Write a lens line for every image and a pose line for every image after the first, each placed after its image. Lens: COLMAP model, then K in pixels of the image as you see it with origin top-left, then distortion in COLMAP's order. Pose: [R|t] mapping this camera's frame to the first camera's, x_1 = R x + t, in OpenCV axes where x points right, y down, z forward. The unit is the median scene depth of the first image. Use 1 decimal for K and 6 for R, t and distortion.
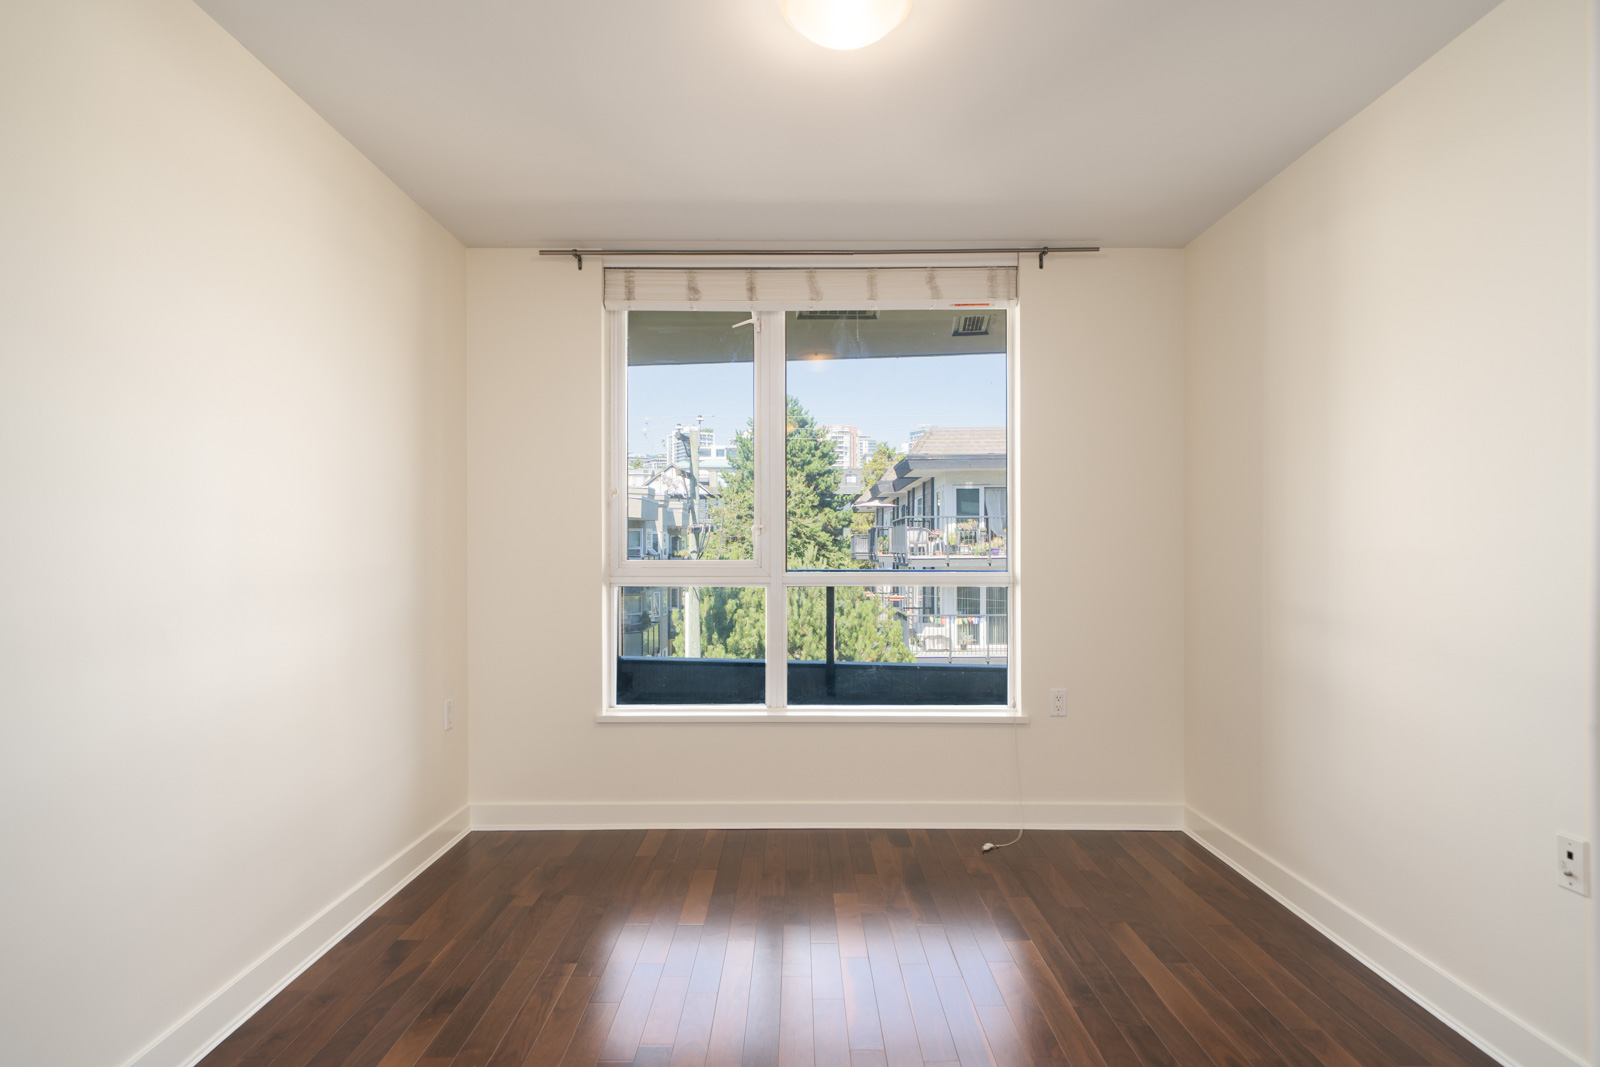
lens RADIAL K [[878.6, 0, 786.2], [0, 878.6, 558.0], [0, 0, 1]] dist [0.012026, -0.000530]
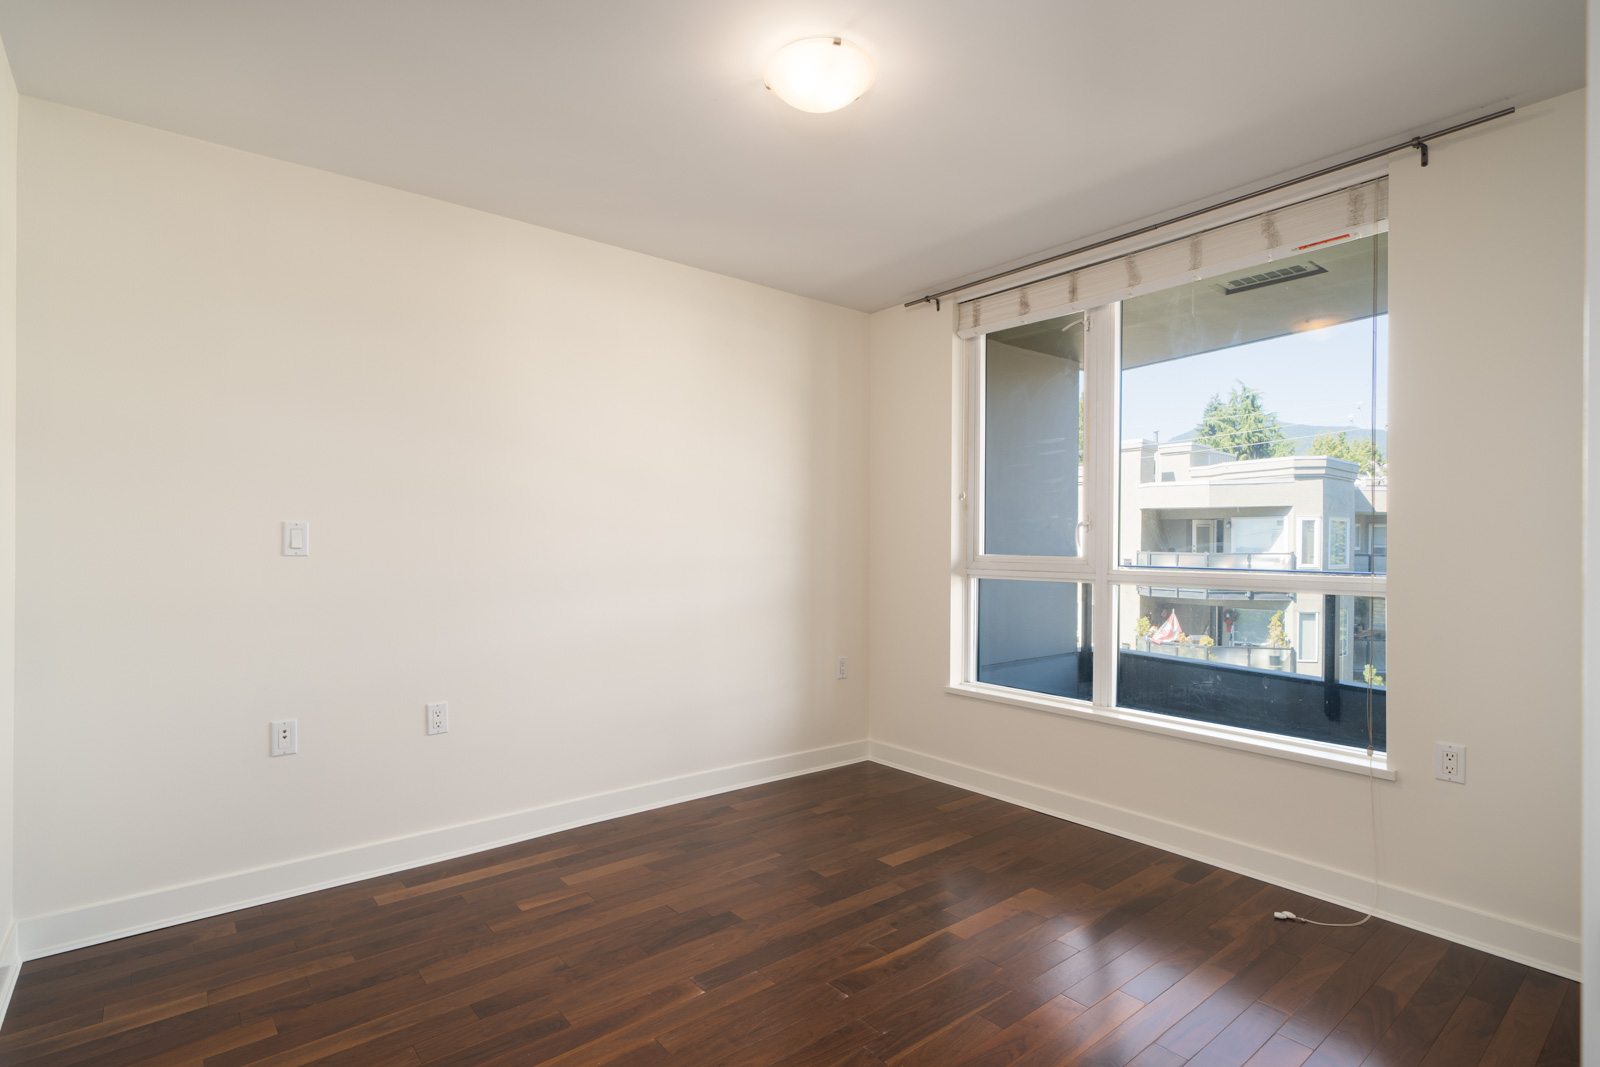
lens RADIAL K [[784.4, 0, 791.0], [0, 784.4, 552.8], [0, 0, 1]] dist [0.011076, 0.000280]
pose [[0.632062, 0.013866, -0.774794, 0.464325], [-0.015652, 0.999864, 0.005125, -0.001575], [0.774760, 0.008888, 0.632193, 0.173834]]
